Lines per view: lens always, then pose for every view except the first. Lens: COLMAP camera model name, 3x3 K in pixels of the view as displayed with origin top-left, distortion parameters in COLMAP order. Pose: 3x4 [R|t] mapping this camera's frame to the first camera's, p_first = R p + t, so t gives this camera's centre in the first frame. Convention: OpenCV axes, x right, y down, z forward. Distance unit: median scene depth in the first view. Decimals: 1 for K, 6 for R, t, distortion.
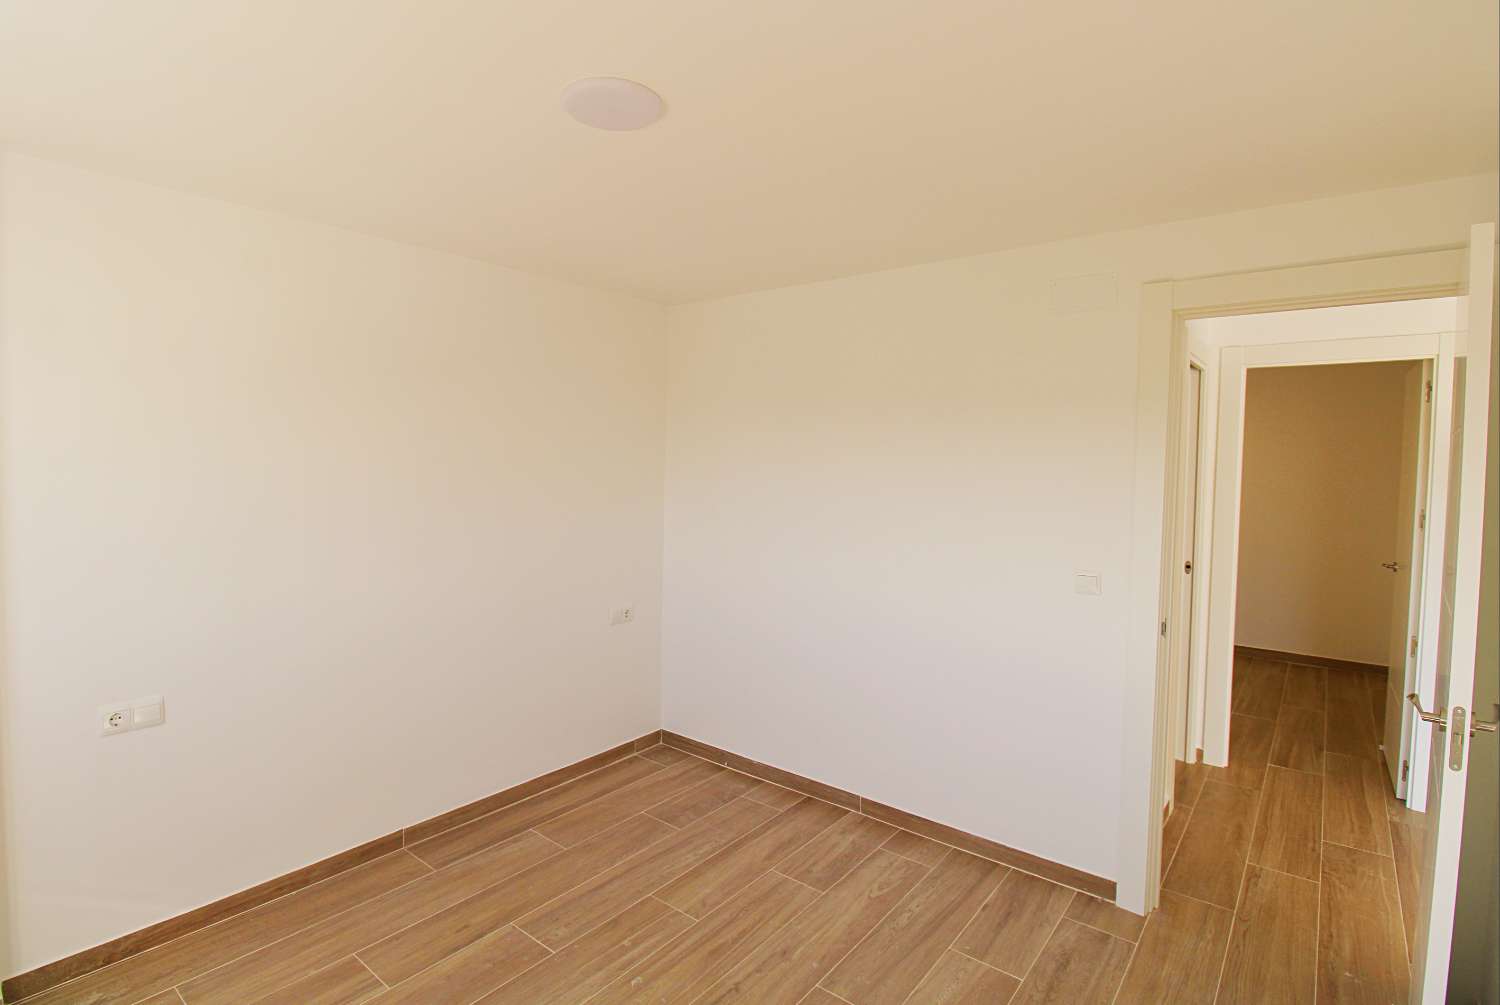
lens RADIAL K [[701.9, 0, 749.0], [0, 701.9, 492.8], [0, 0, 1]] dist [0.001213, -0.015644]
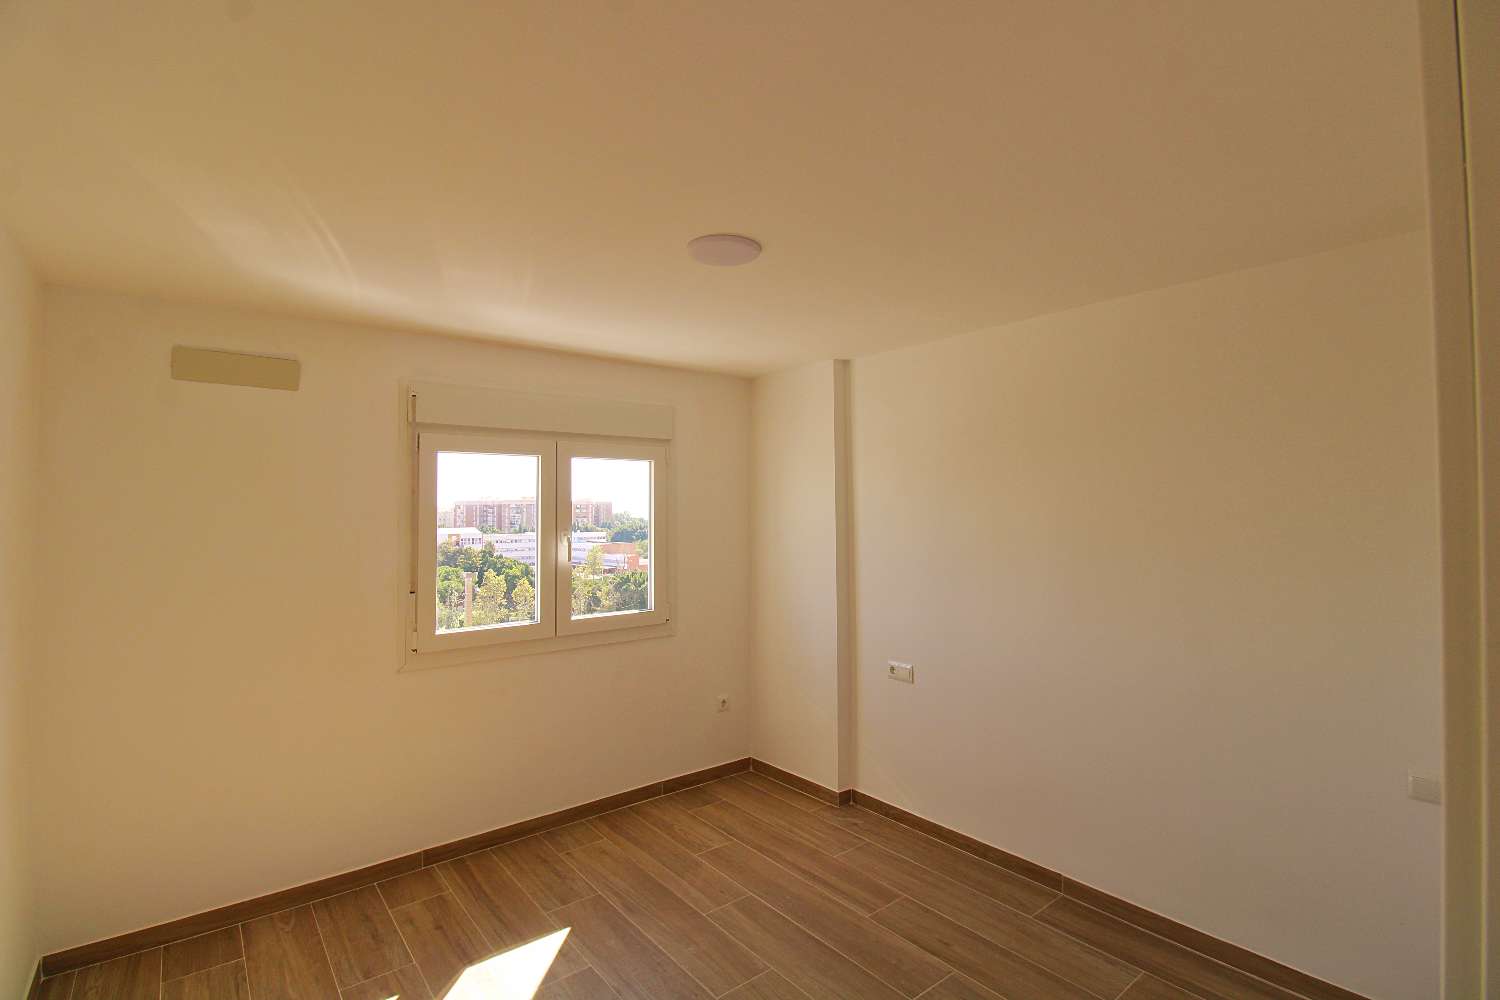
lens RADIAL K [[701.9, 0, 749.0], [0, 701.9, 490.3], [0, 0, 1]] dist [0.001213, -0.015644]
pose [[-0.197302, -0.031237, -0.979845, 0.712384], [-0.044561, 0.998745, -0.022867, -0.038846], [0.979329, 0.039151, -0.198447, 0.861710]]
